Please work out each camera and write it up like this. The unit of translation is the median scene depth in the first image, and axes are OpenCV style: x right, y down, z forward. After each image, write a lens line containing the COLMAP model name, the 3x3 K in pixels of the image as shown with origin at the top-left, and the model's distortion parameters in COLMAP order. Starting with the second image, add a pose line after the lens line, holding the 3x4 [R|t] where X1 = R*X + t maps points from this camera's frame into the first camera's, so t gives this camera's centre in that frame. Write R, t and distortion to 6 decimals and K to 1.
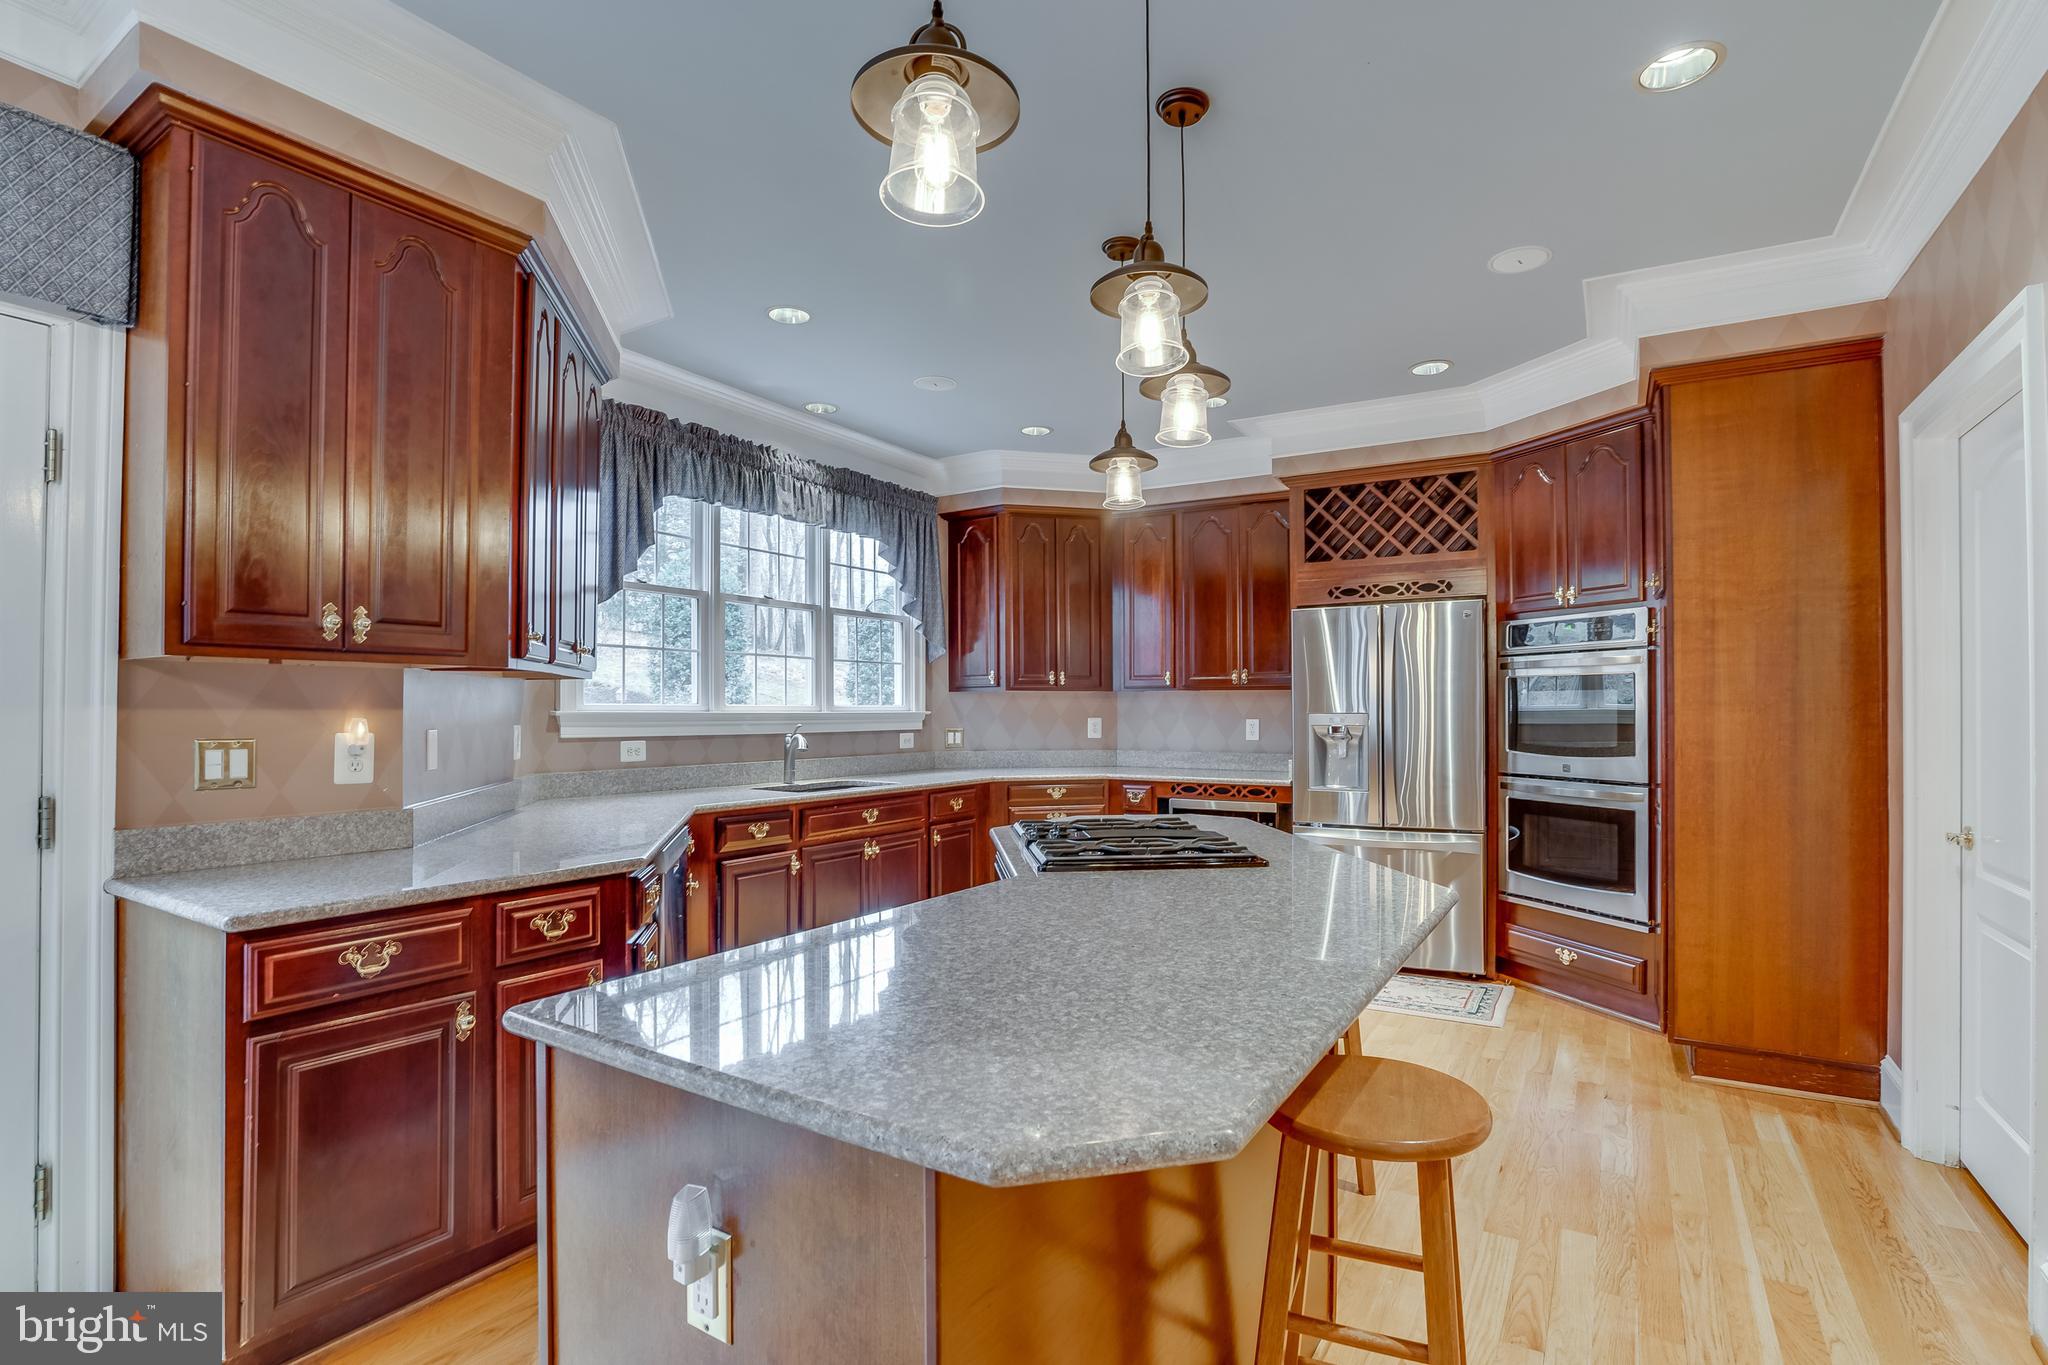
lens RADIAL K [[979.4, 0, 1038.6], [0, 979.4, 696.7], [0, 0, 1]] dist [-0.038876, 0.011173]
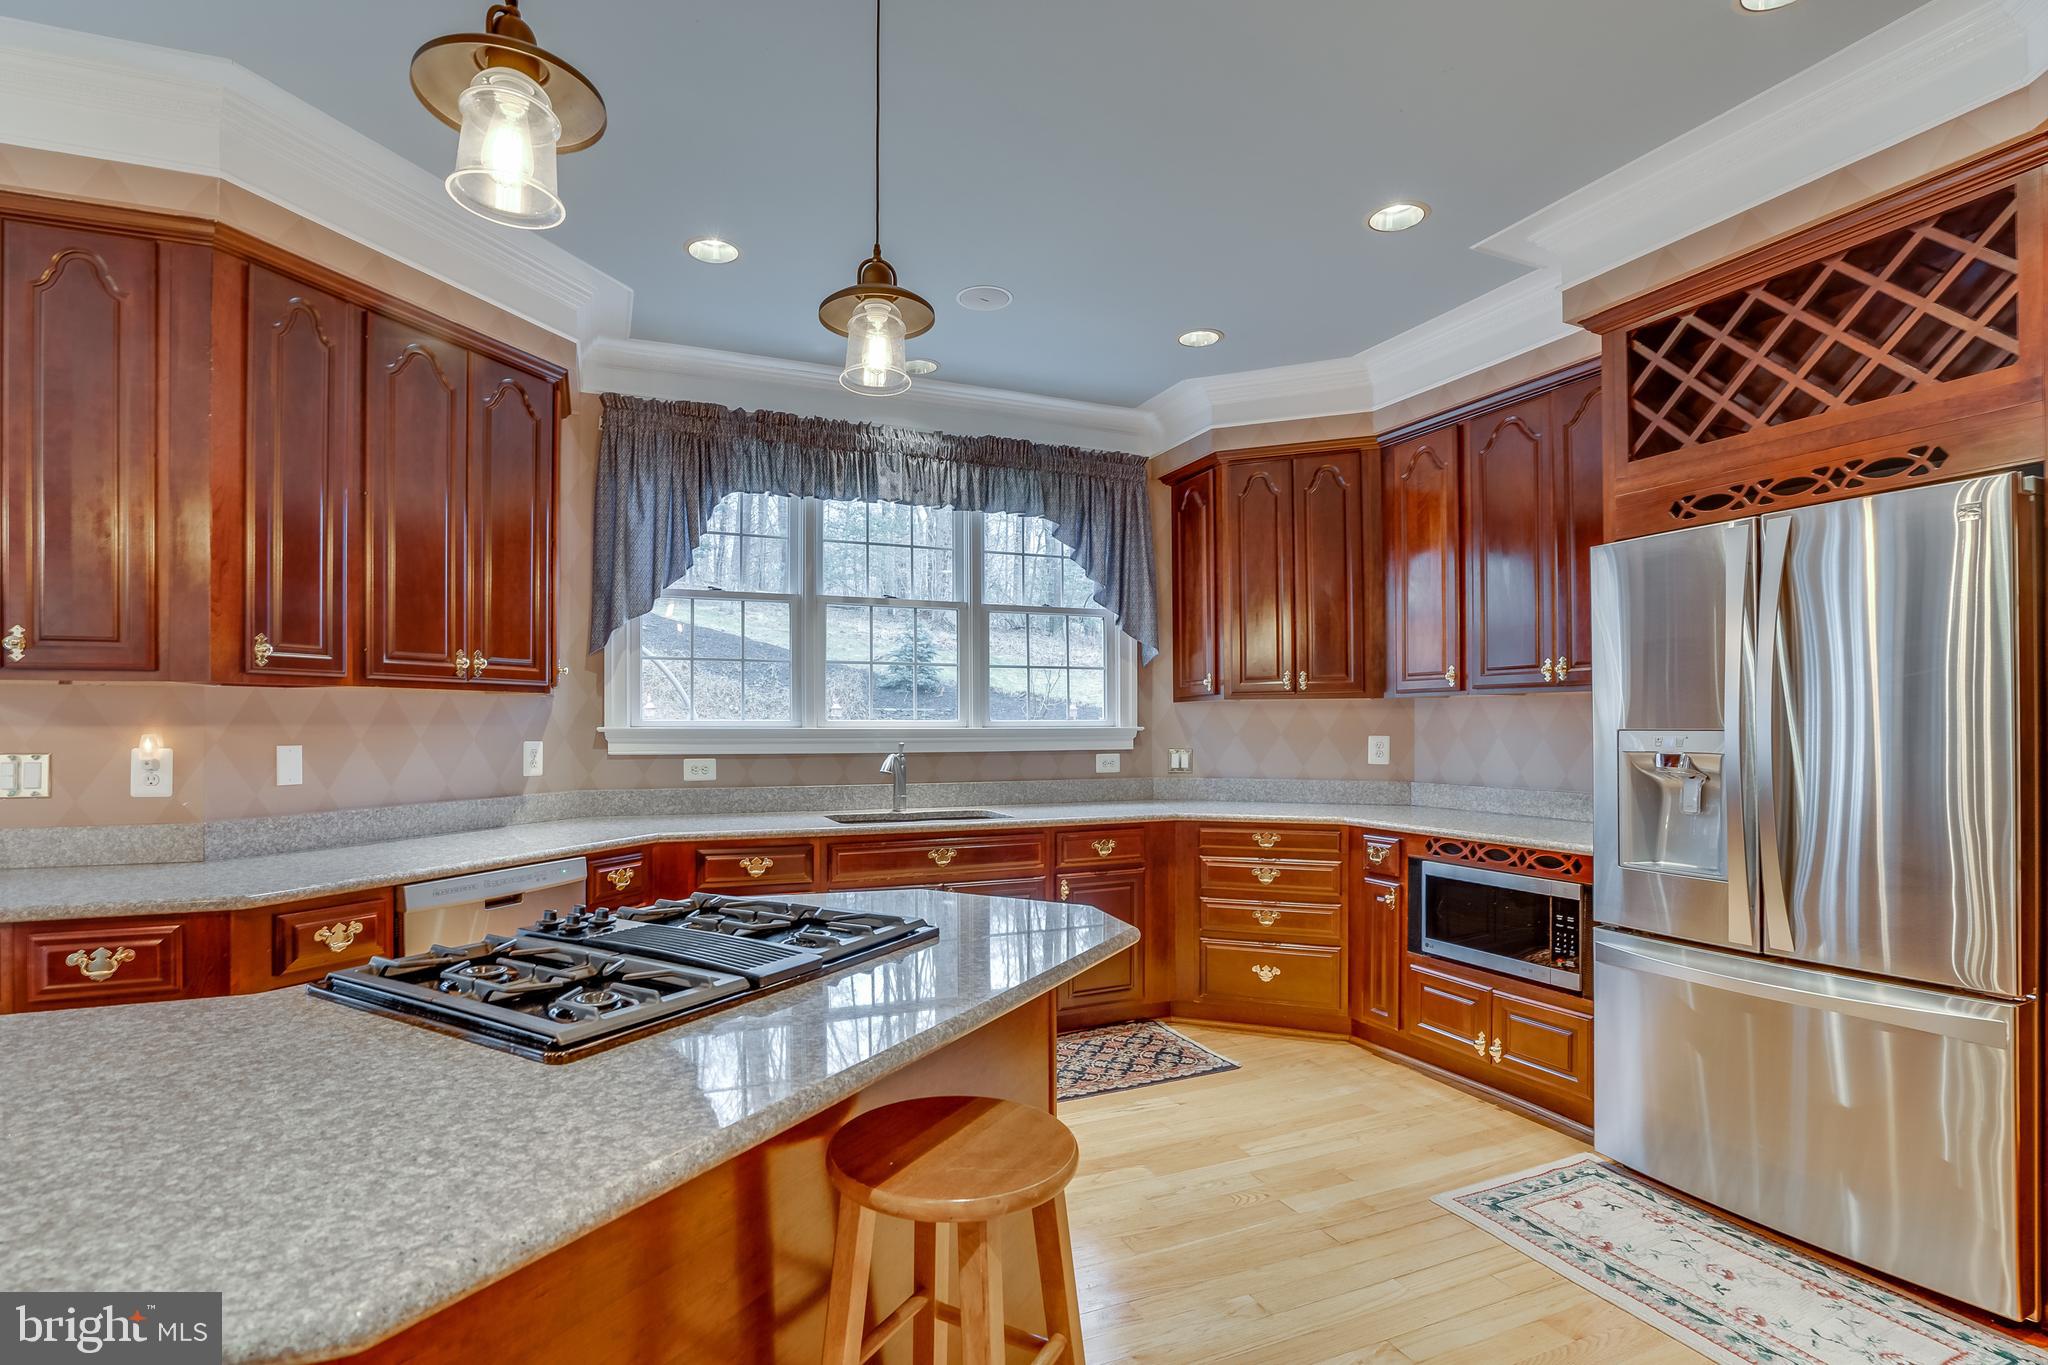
lens RADIAL K [[979.4, 0, 993.7], [0, 979.4, 711.8], [0, 0, 1]] dist [-0.038876, 0.011173]
pose [[0.805883, -0.010710, -0.591977, 0.324039], [0.010216, 0.999939, -0.004185, 0.006006], [0.591986, -0.002675, 0.805944, 0.358083]]
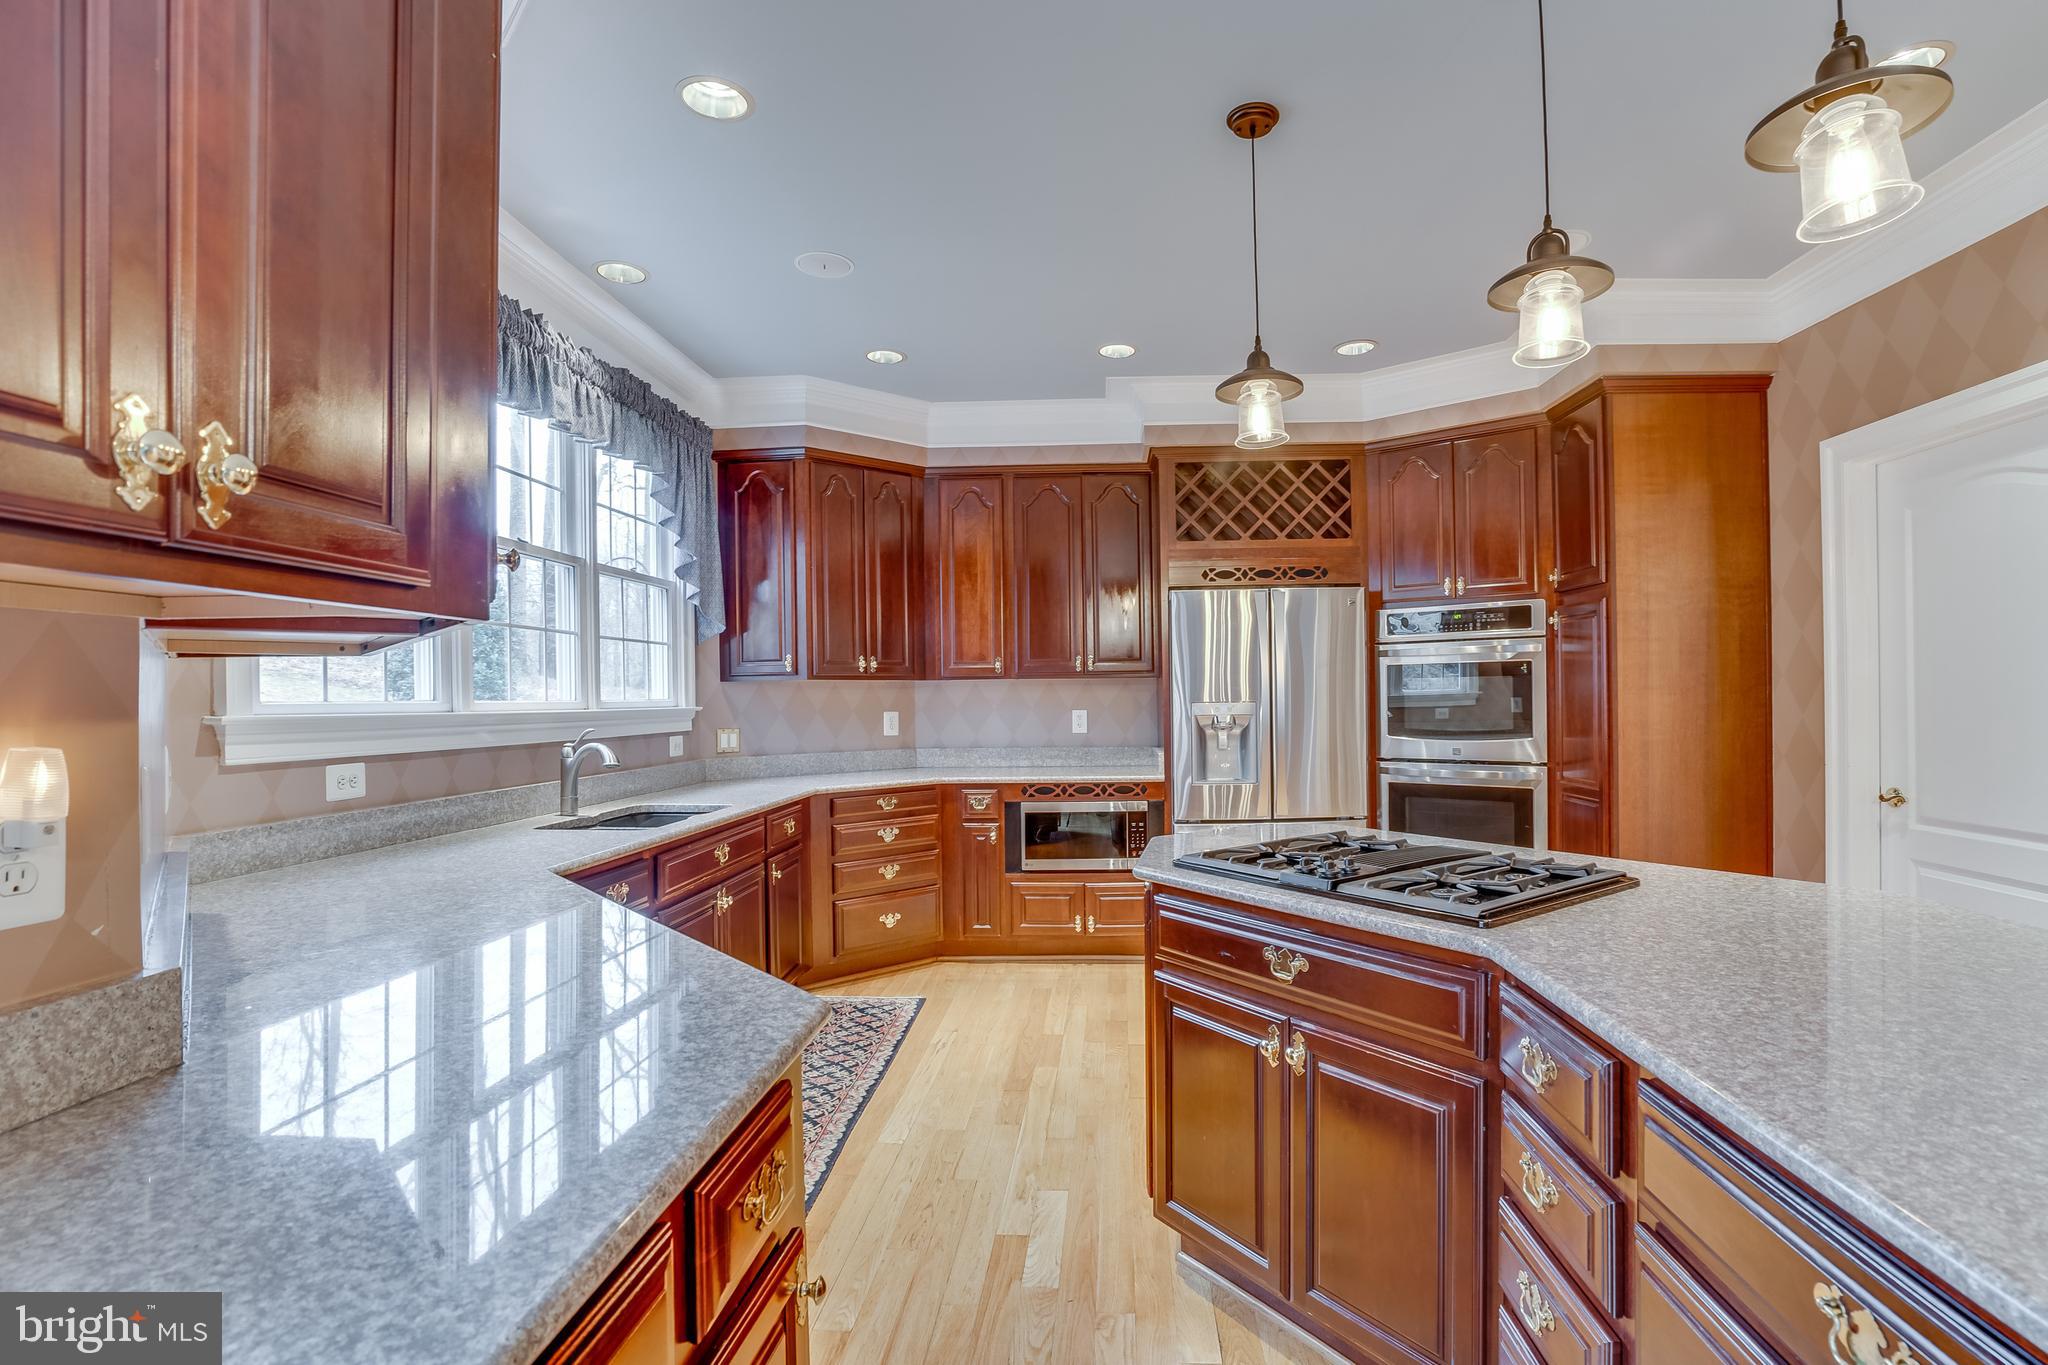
lens RADIAL K [[979.4, 0, 1086.2], [0, 979.4, 673.3], [0, 0, 1]] dist [-0.038876, 0.011173]
pose [[0.874264, 0.000641, 0.485451, -0.268997], [0.006210, 0.999903, -0.012503, 0.000236], [-0.485412, 0.013946, 0.874174, 0.238640]]
